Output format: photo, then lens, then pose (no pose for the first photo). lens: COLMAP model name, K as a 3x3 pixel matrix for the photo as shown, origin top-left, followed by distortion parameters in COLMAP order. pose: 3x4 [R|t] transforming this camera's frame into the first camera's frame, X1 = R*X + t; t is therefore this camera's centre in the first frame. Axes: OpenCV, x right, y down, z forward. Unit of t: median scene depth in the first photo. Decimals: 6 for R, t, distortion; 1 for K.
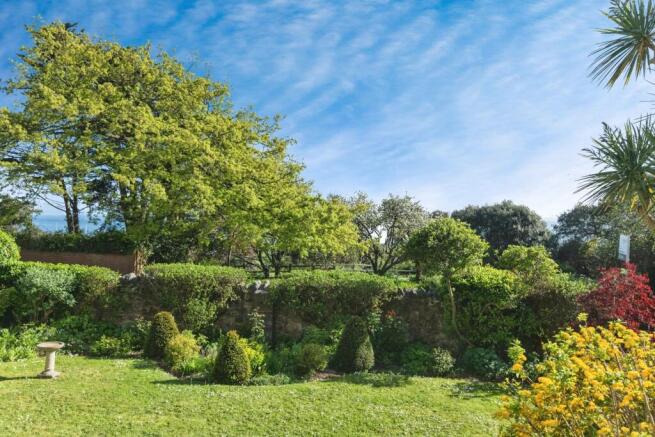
lens RADIAL K [[547.5, 0, 327.5], [0, 547.5, 218.5], [0, 0, 1]] dist [0.002860, -0.003294]
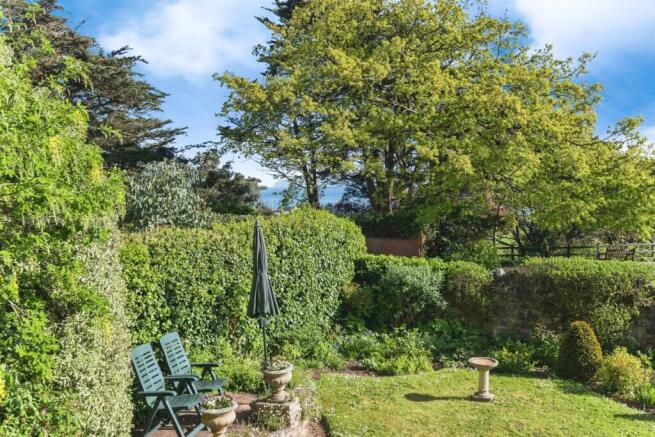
lens RADIAL K [[661.1, 0, 327.5], [0, 661.1, 218.5], [0, 0, 1]] dist [0.001922, -0.000645]
pose [[0.935273, -0.020006, -0.353360, -0.268512], [0.036510, 0.998528, 0.040102, -0.025192], [0.352038, -0.050407, 0.934627, -0.007607]]
